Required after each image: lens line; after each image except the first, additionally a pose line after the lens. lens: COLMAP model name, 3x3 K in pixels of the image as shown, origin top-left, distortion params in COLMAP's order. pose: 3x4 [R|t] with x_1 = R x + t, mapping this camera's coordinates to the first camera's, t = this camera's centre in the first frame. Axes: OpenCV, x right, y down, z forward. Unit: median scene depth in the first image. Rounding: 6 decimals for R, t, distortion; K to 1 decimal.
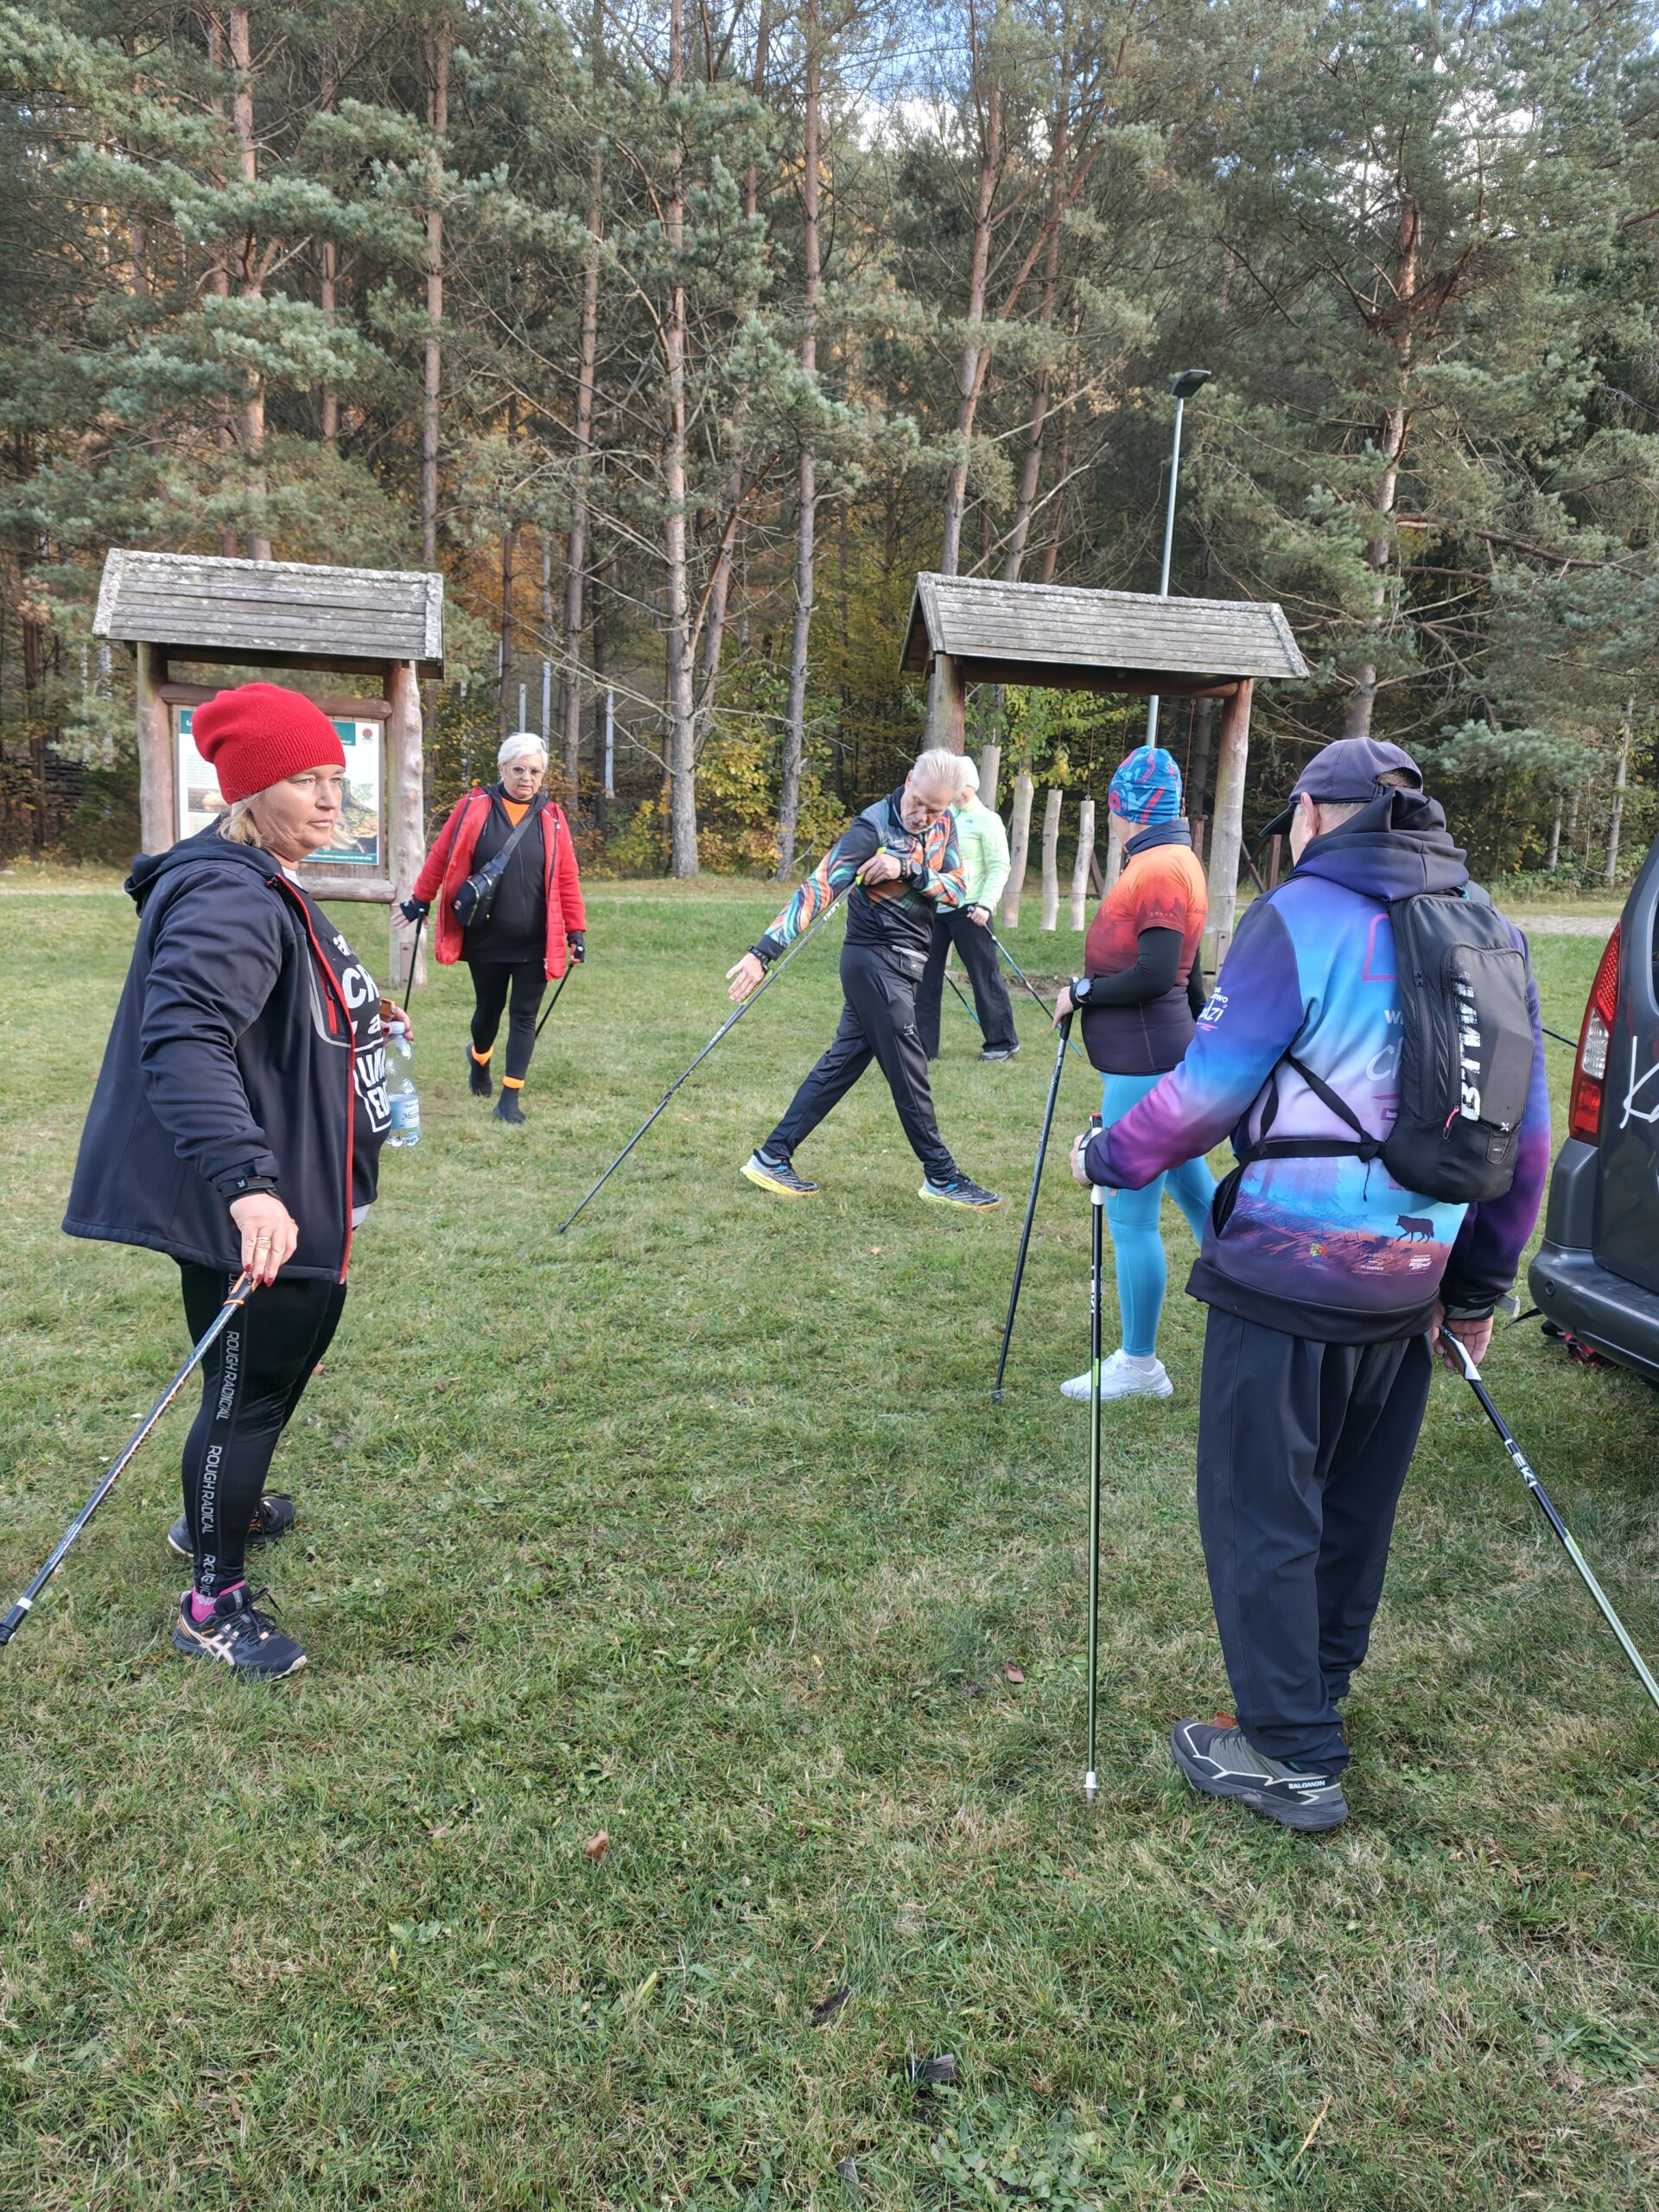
lens RADIAL K [[1506.8, 0, 832.1], [0, 1506.8, 1059.5], [0, 0, 1]] dist [0.035302, -0.091960]
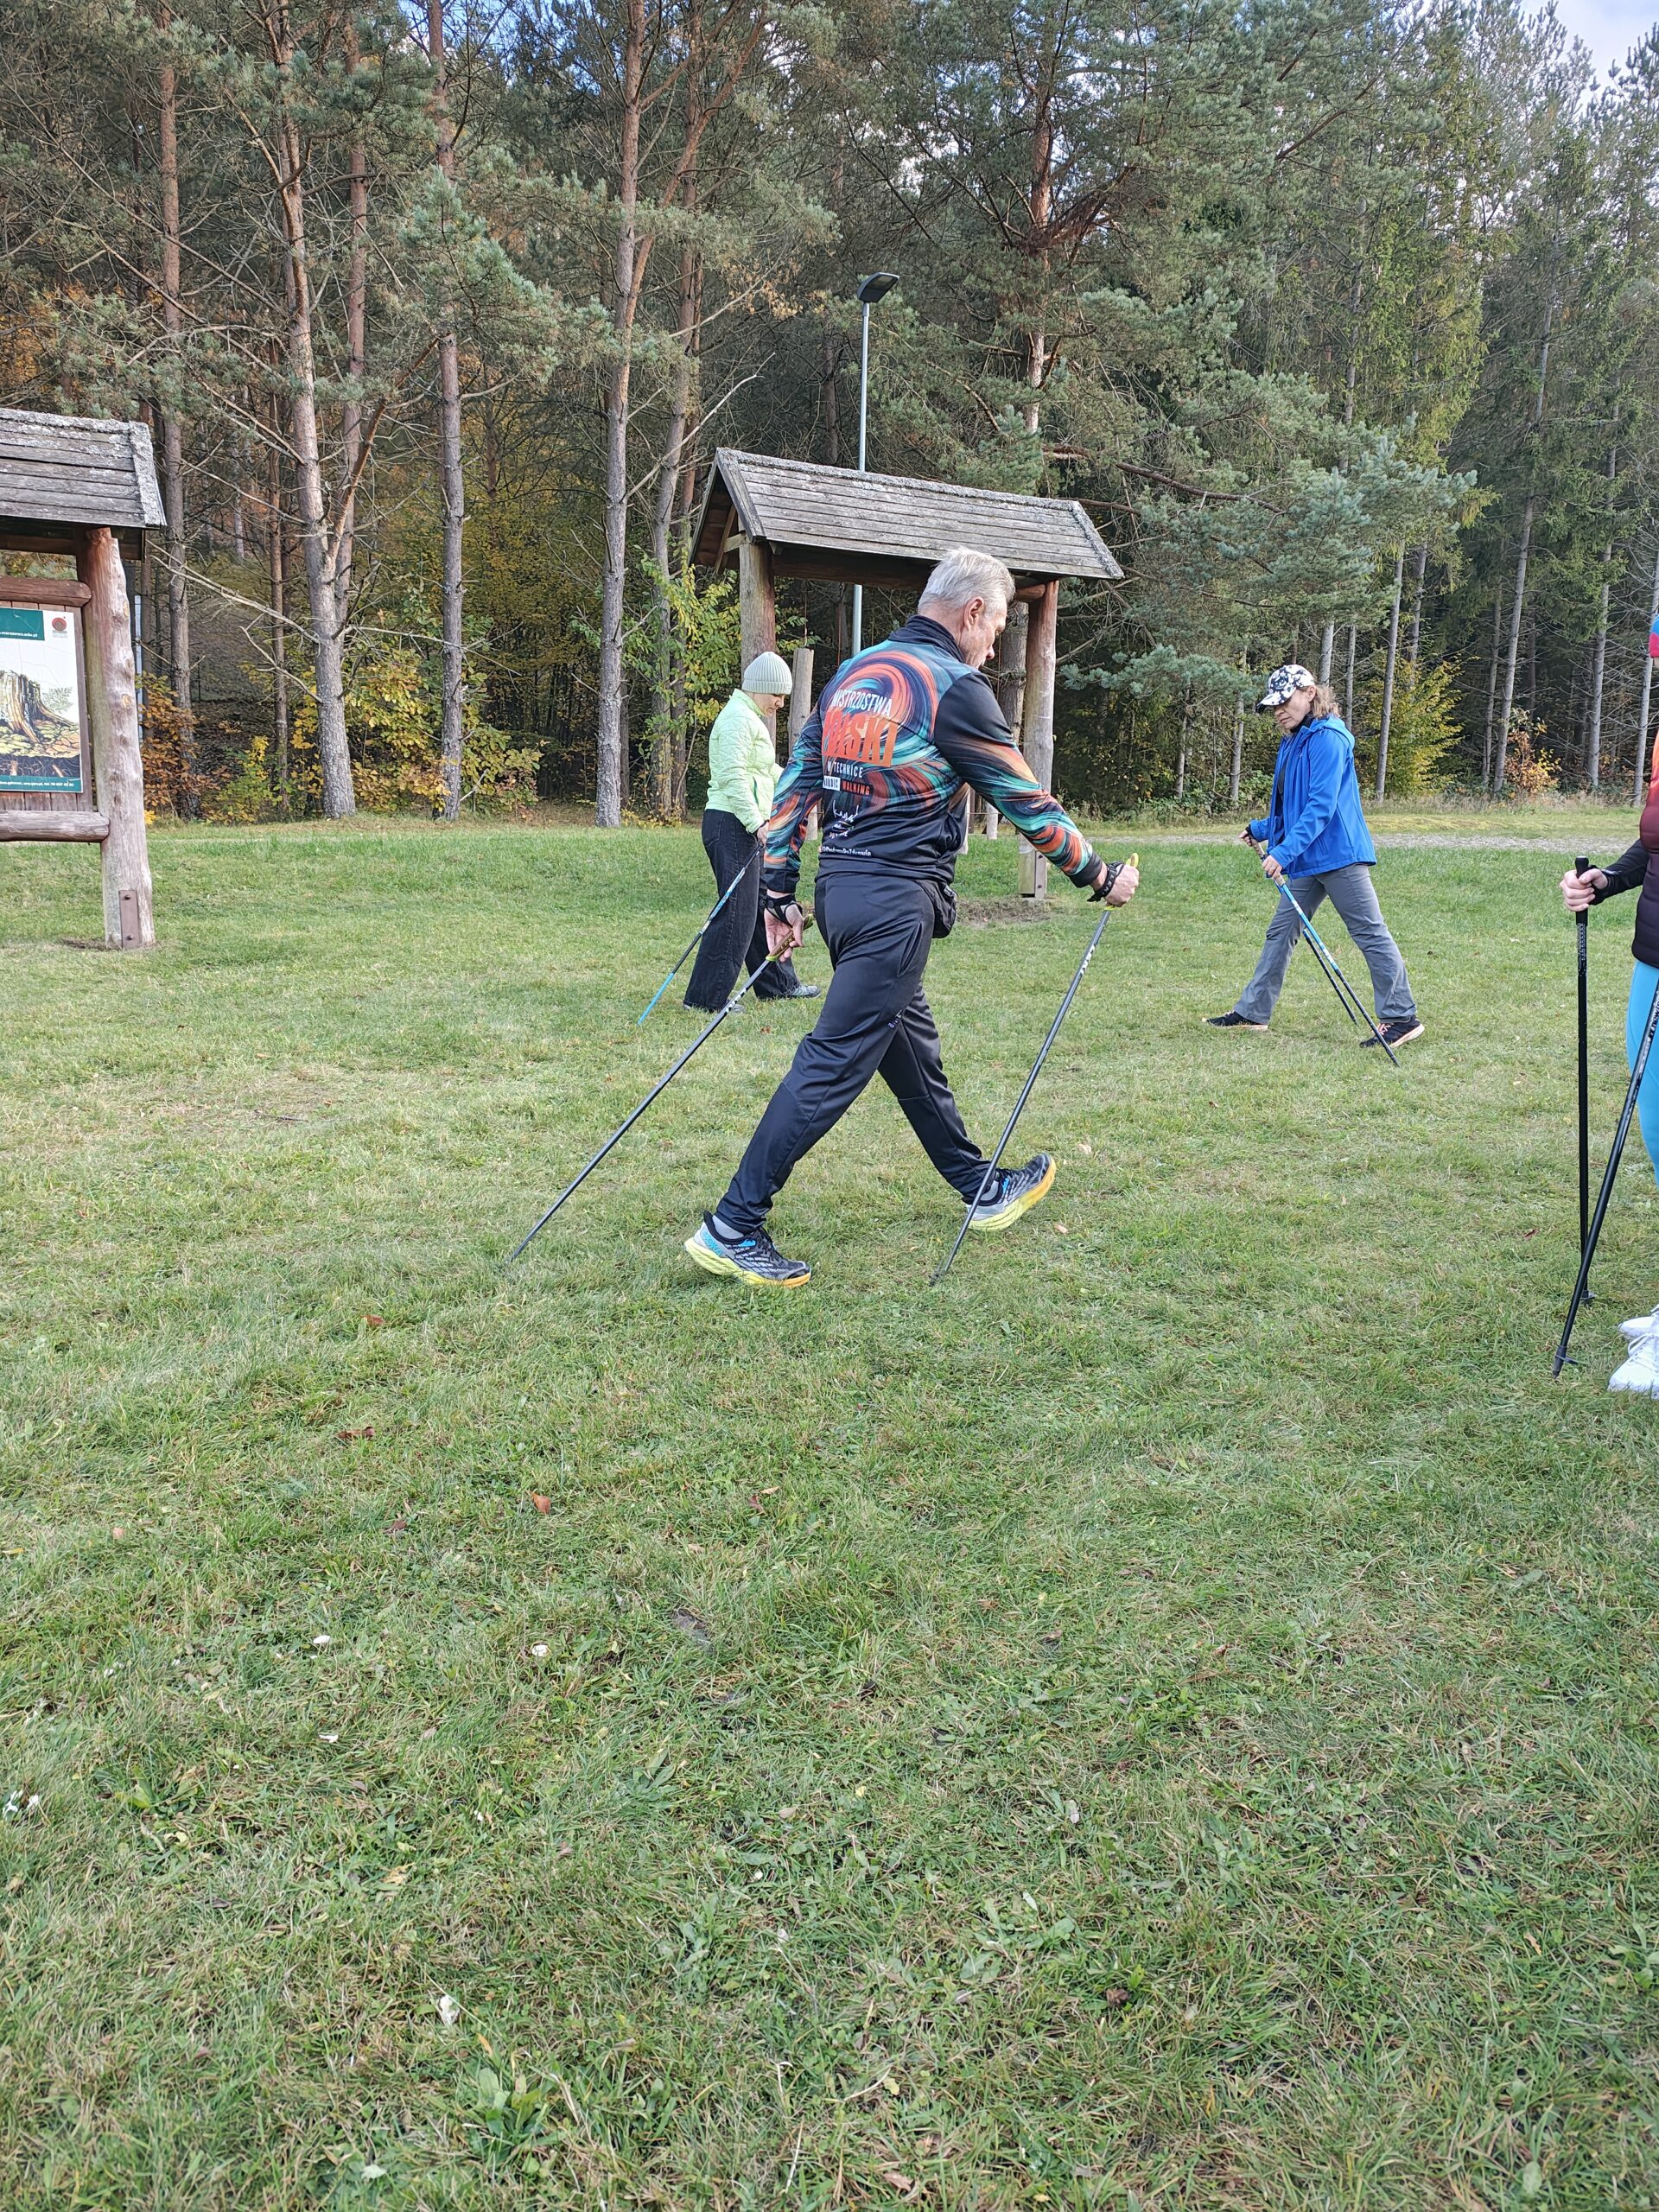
lens RADIAL K [[1506.8, 0, 832.1], [0, 1506.8, 1059.5], [0, 0, 1]] dist [0.035302, -0.091960]
pose [[0.962239, -0.065115, 0.264303, -0.075527], [0.055777, 0.997530, 0.042691, -0.000798], [-0.266430, -0.026336, 0.963494, 0.070291]]
